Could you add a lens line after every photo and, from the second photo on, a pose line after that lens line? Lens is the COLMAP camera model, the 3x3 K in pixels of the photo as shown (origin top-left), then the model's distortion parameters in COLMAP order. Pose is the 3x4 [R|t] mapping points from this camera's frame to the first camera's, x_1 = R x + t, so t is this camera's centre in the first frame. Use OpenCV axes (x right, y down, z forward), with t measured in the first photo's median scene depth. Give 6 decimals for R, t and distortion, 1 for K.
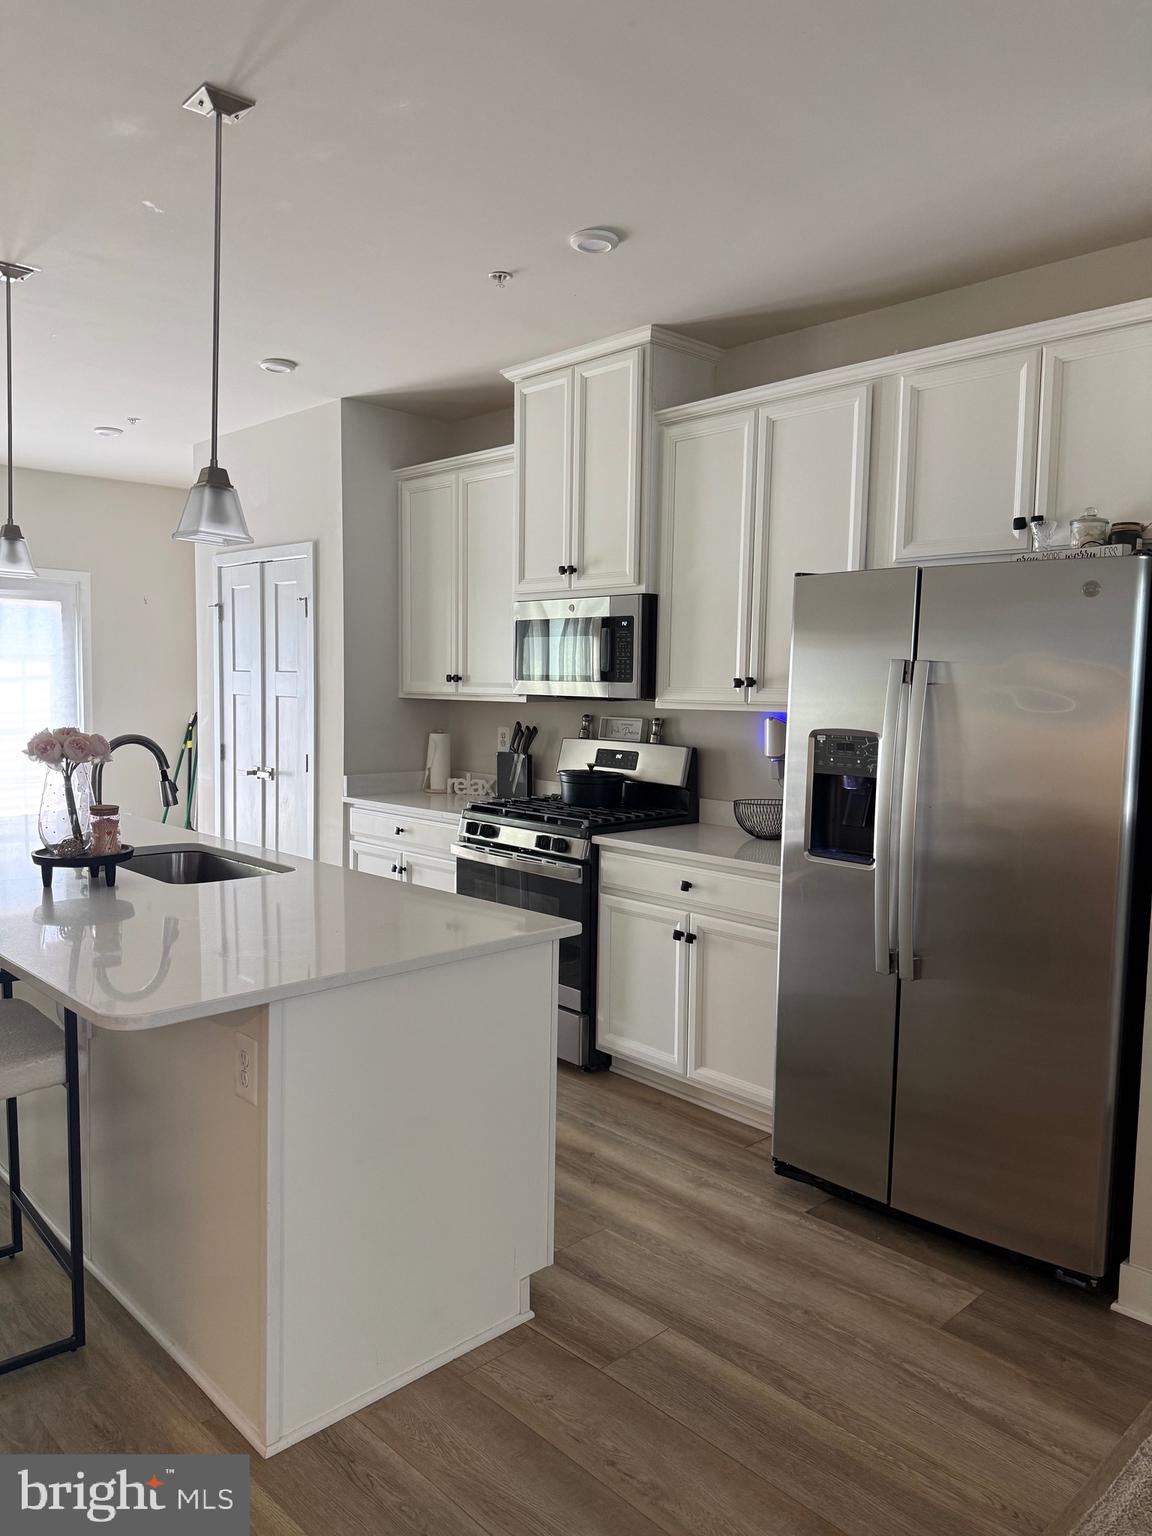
lens RADIAL K [[1097.4, 0, 564.1], [0, 1097.4, 769.7], [0, 0, 1]] dist [0.032467, -0.026800]
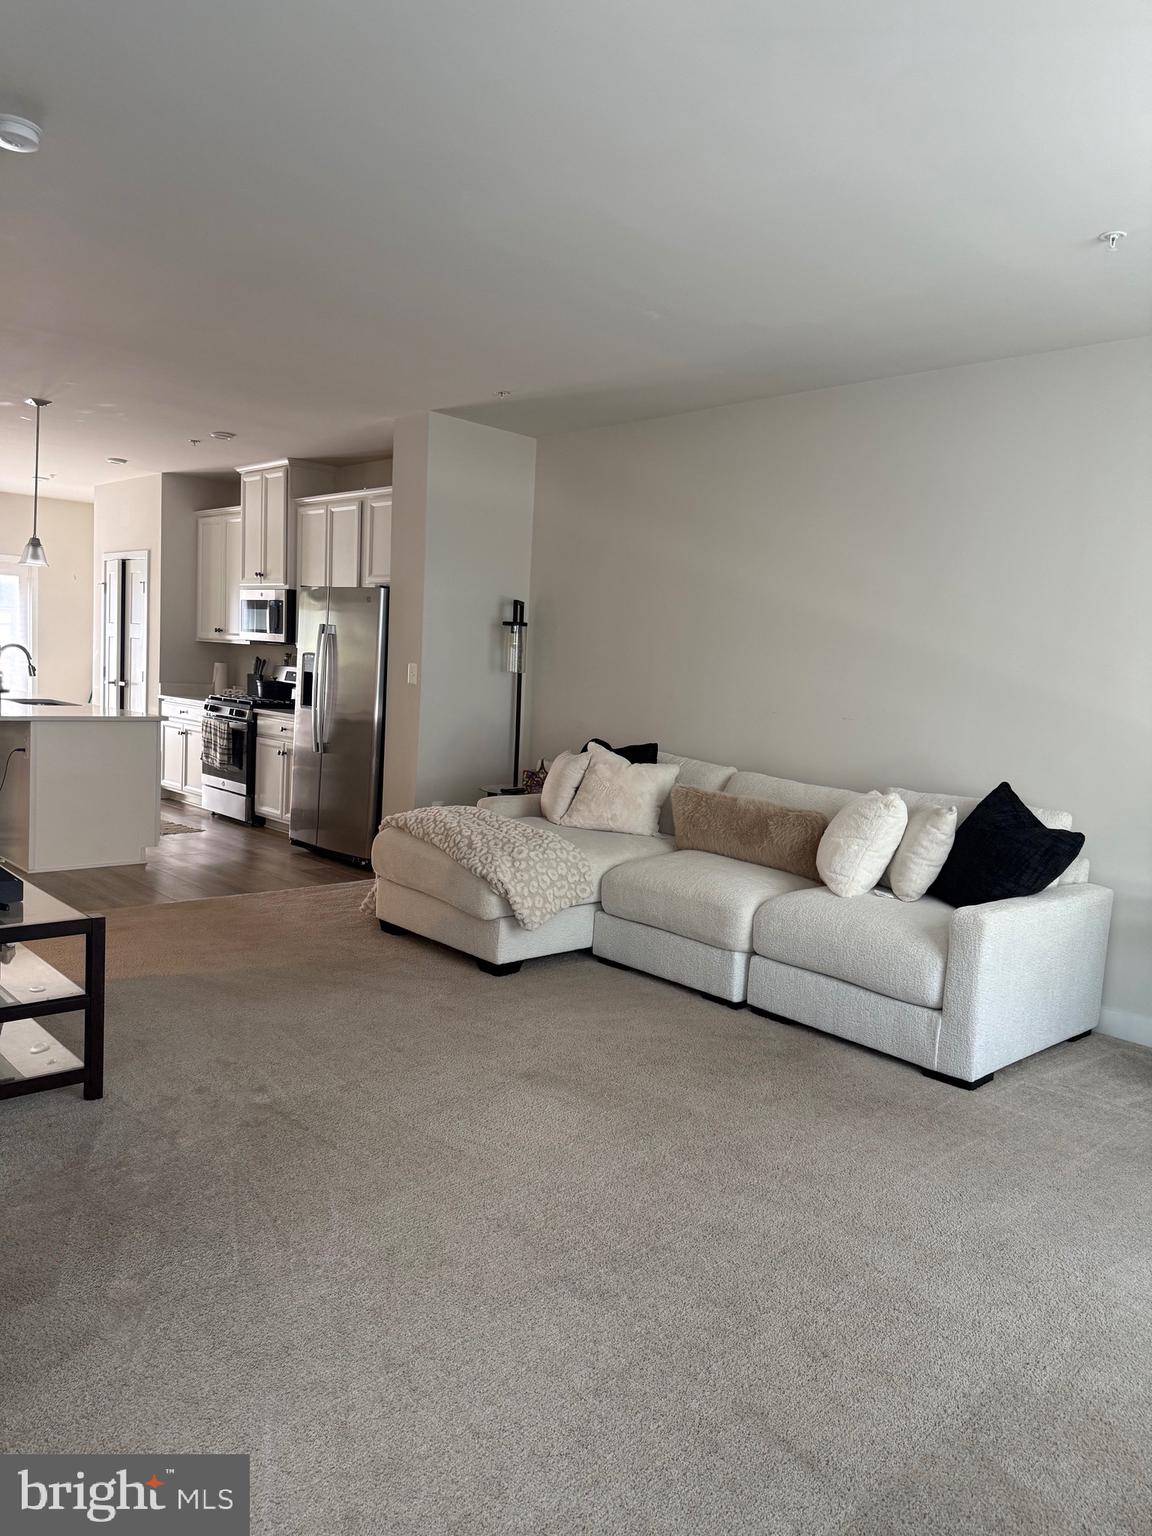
lens RADIAL K [[1097.4, 0, 581.9], [0, 1097.4, 776.4], [0, 0, 1]] dist [0.032467, -0.026800]
pose [[0.999202, 0.039222, 0.007617, 0.531115], [-0.039404, 0.998898, 0.025499, 0.094008], [-0.006609, -0.025778, 0.999646, -0.889207]]
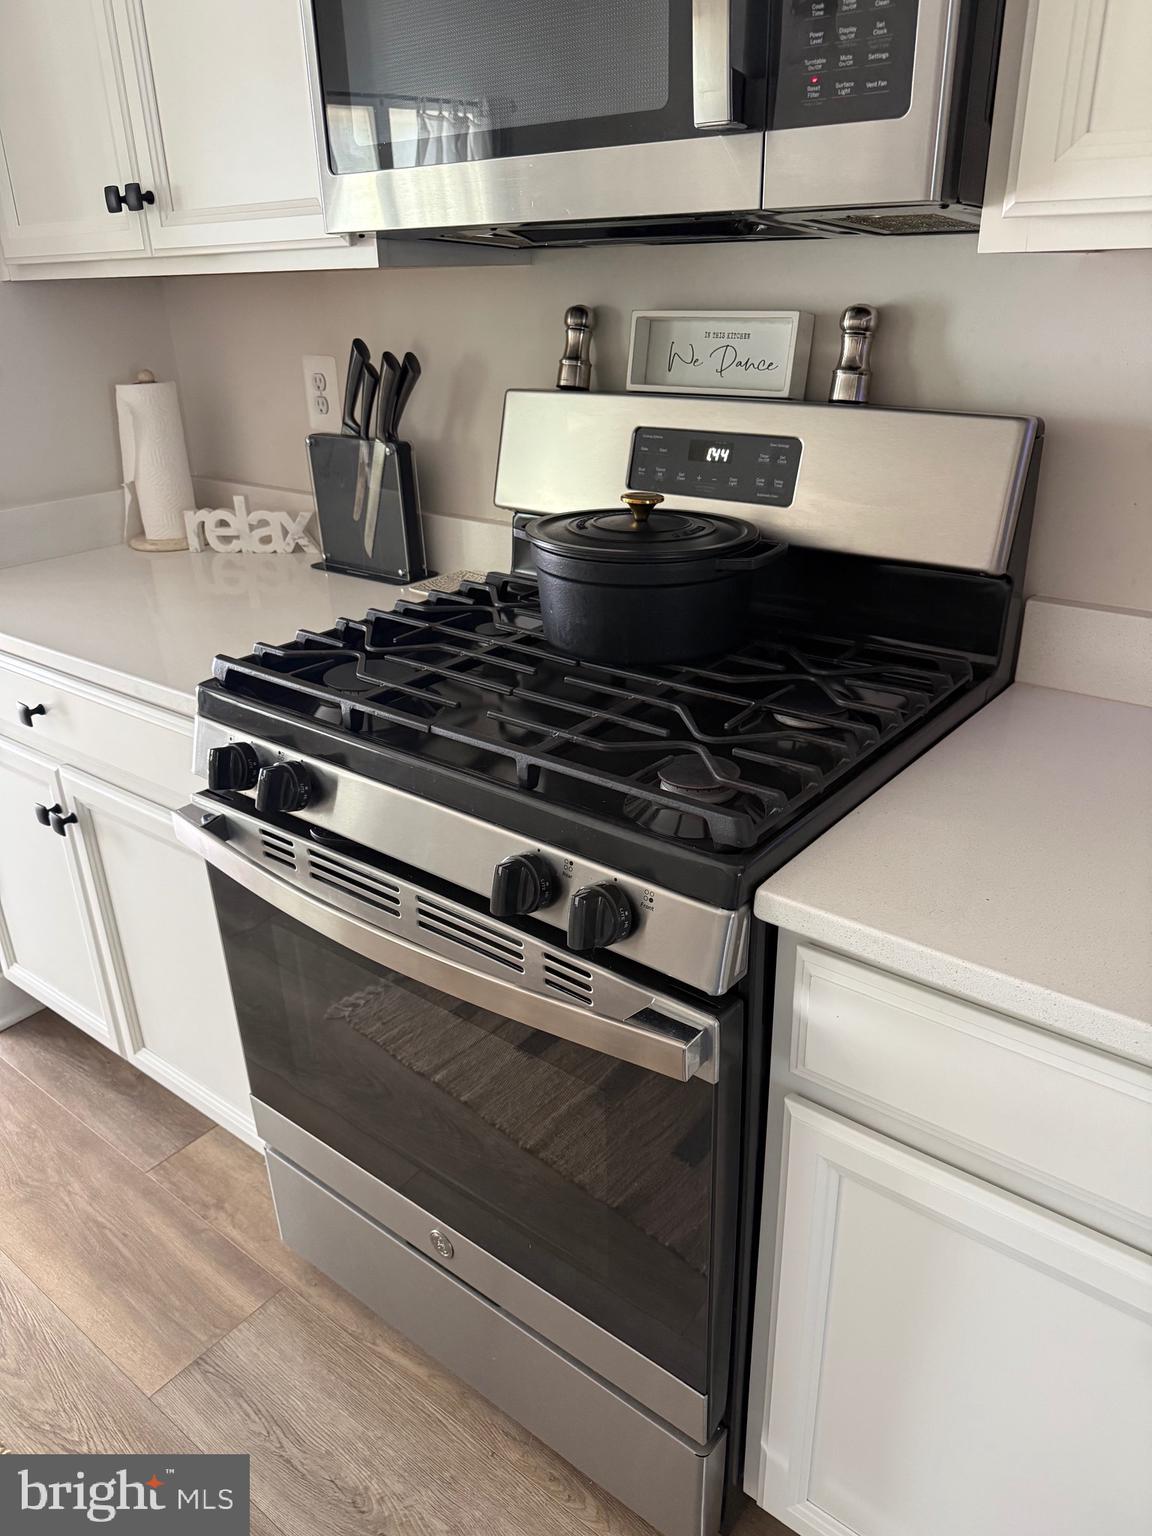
lens RADIAL K [[1097.4, 0, 575.9], [0, 1097.4, 773.7], [0, 0, 1]] dist [0.032467, -0.026800]
pose [[0.989339, -0.092556, 0.112433, -0.028399], [0.049020, 0.938652, 0.341365, -0.034060], [-0.137130, -0.332215, 0.933182, 0.689512]]
